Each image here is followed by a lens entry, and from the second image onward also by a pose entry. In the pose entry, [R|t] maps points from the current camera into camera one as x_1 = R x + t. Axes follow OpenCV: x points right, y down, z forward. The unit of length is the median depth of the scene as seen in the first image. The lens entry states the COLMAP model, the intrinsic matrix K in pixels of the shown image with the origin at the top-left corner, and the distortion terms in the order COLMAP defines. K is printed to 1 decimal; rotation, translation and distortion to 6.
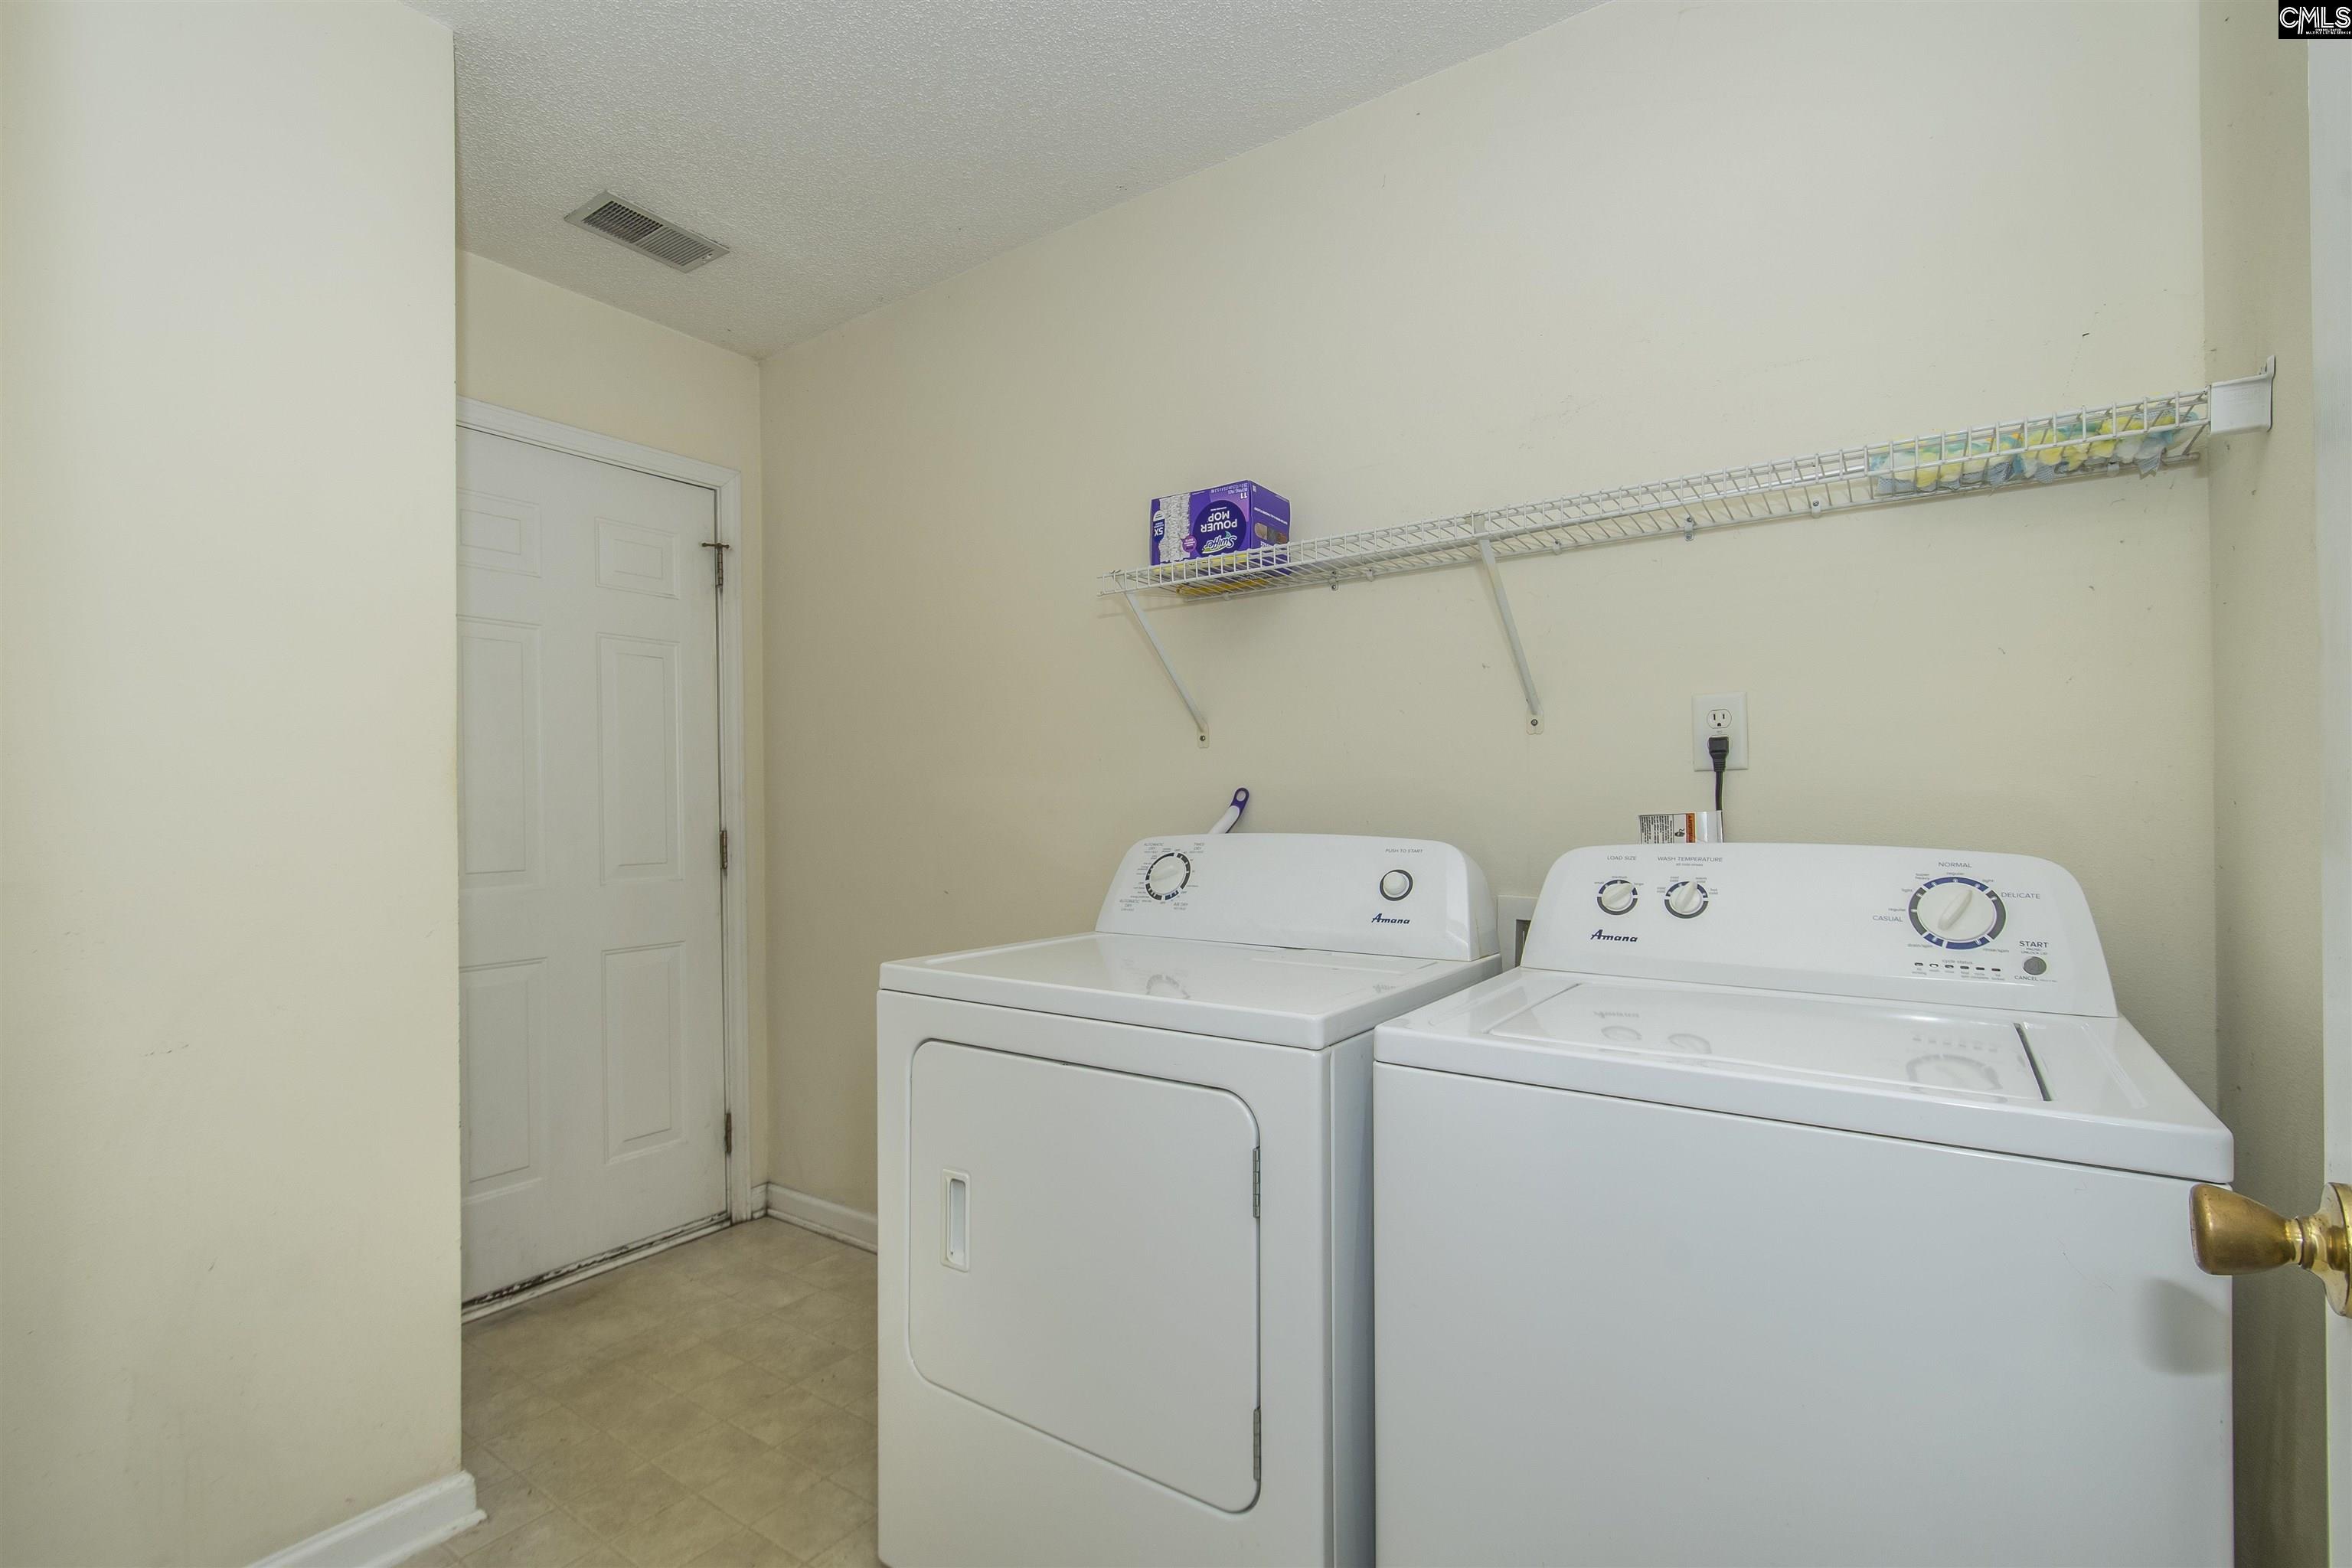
lens RADIAL K [[1069.9, 0, 1169.2], [0, 1069.9, 783.8], [0, 0, 1]] dist [0.001112, -0.003947]
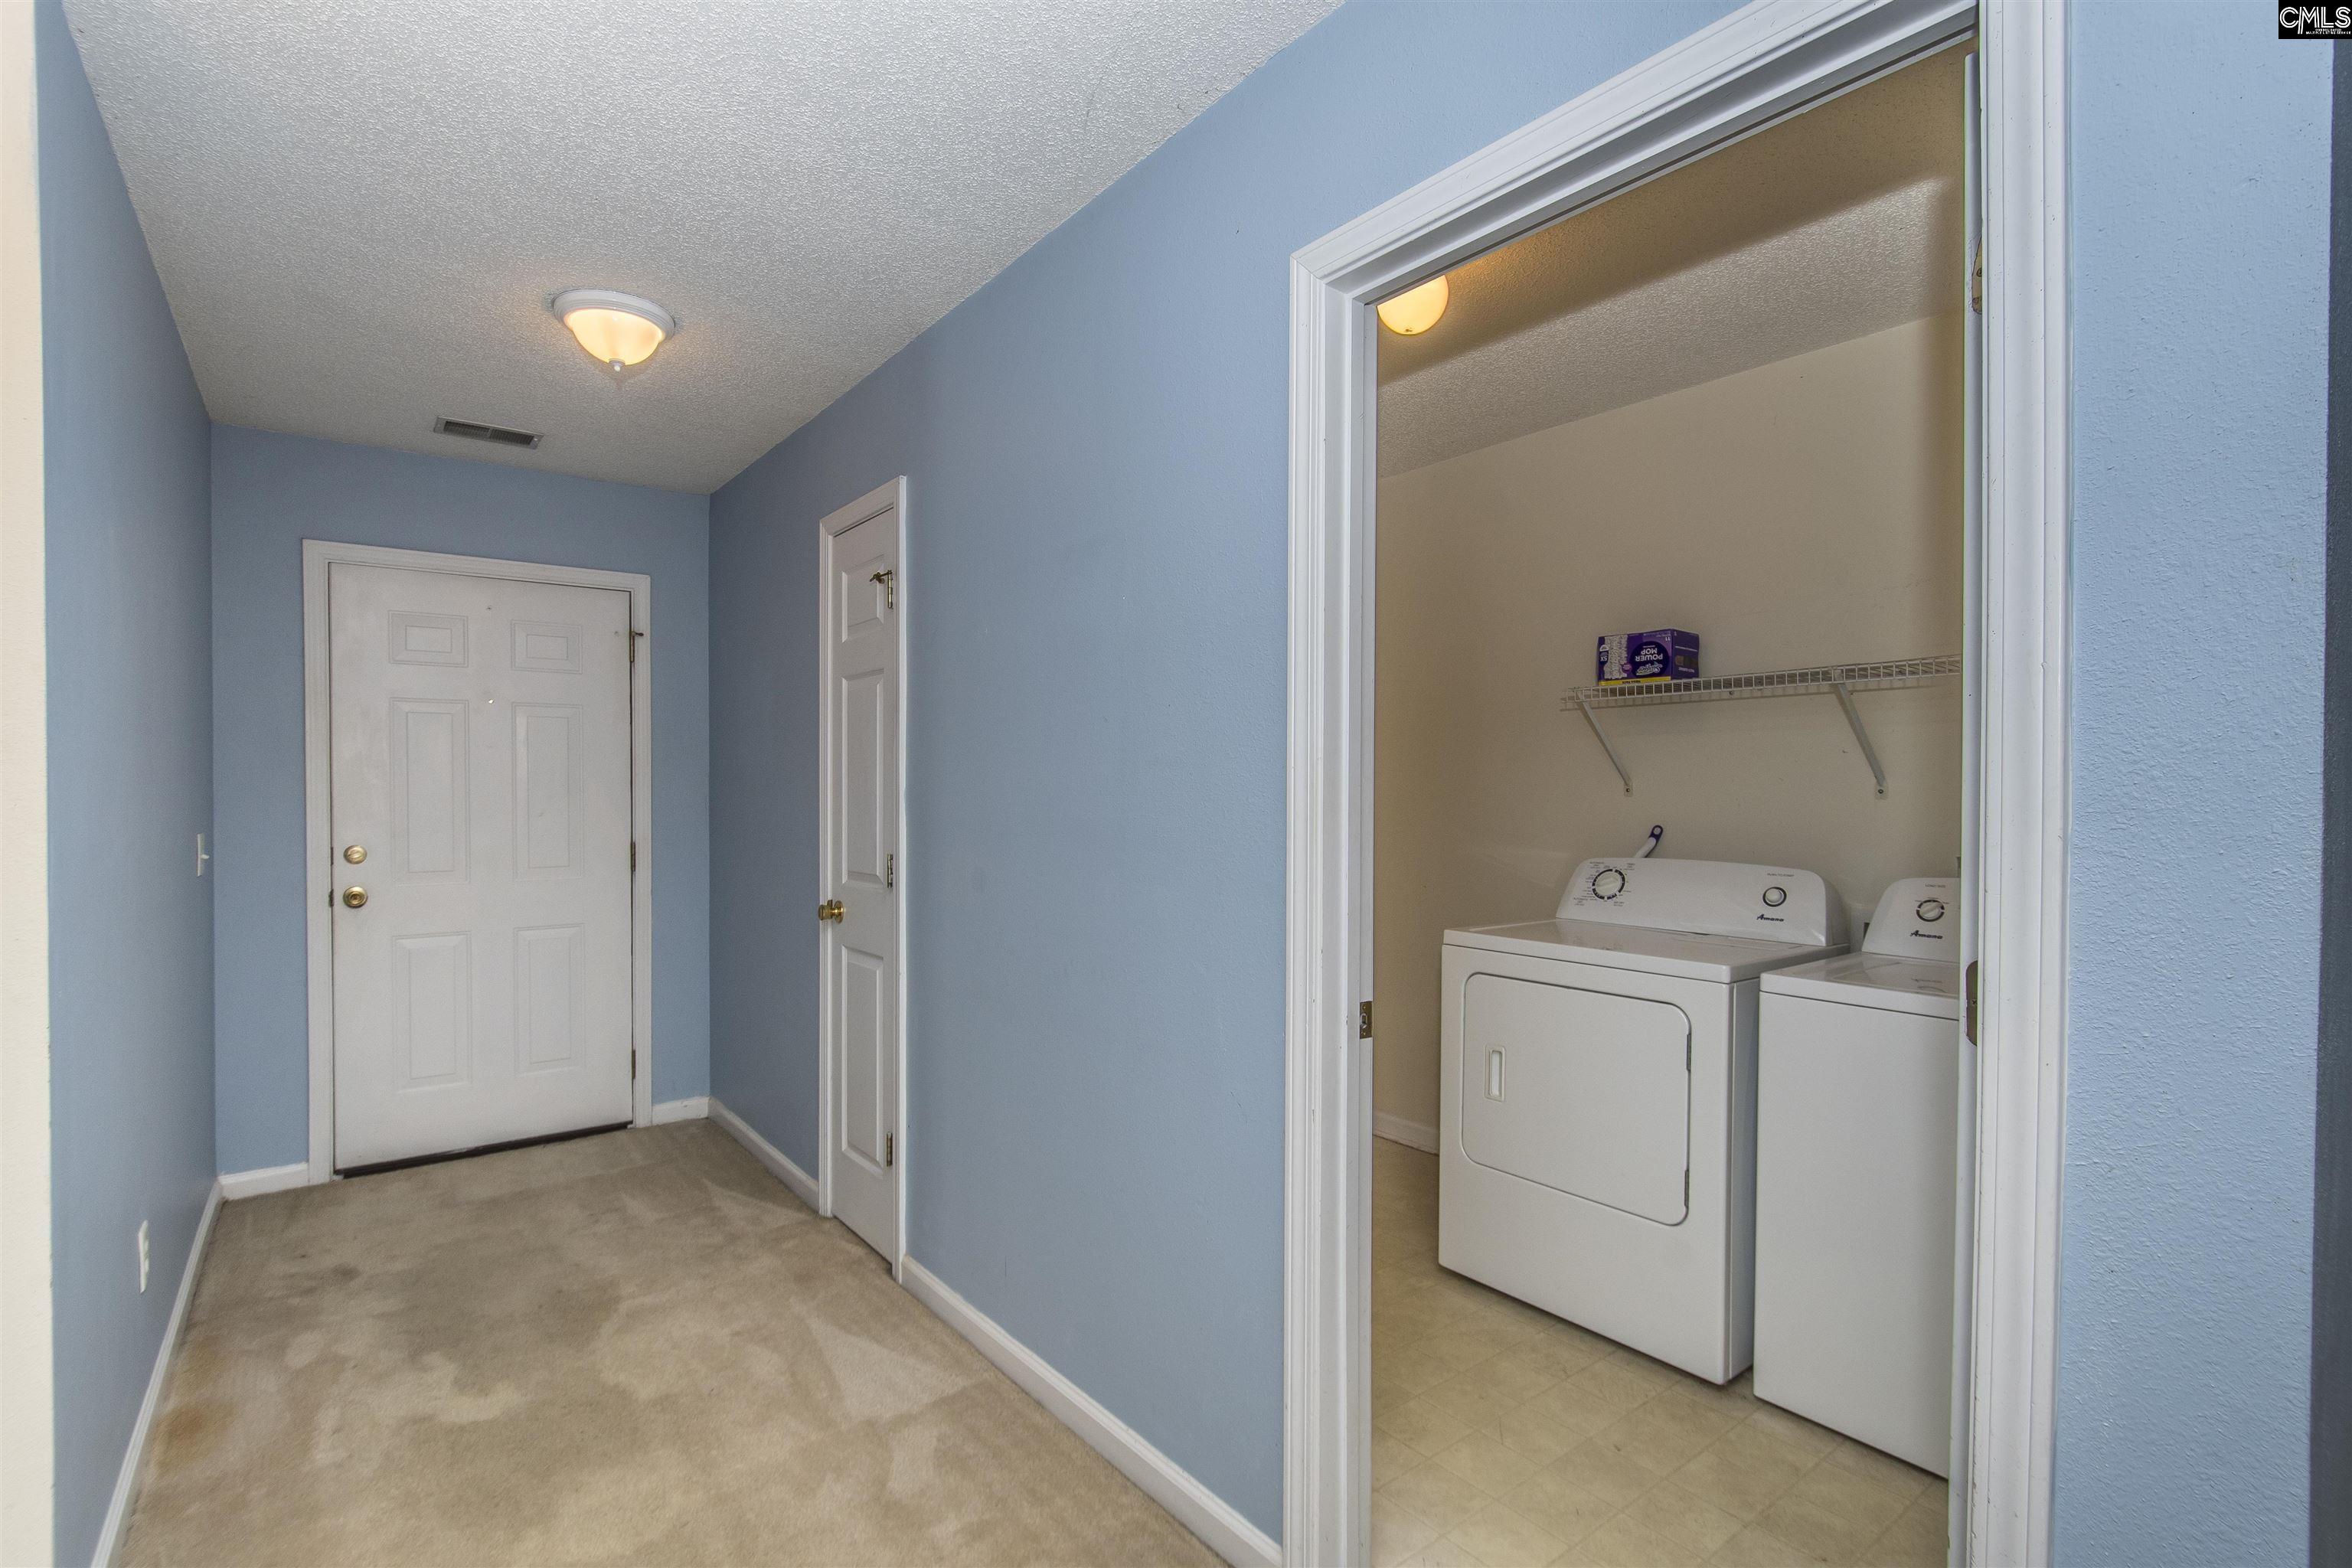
lens RADIAL K [[1069.9, 0, 1159.8], [0, 1069.9, 804.7], [0, 0, 1]] dist [0.001112, -0.003947]
pose [[0.951687, 0.012324, -0.306822, -0.147027], [-0.001772, 0.999398, 0.034648, -0.082411], [0.307065, -0.032431, 0.951136, -0.677124]]
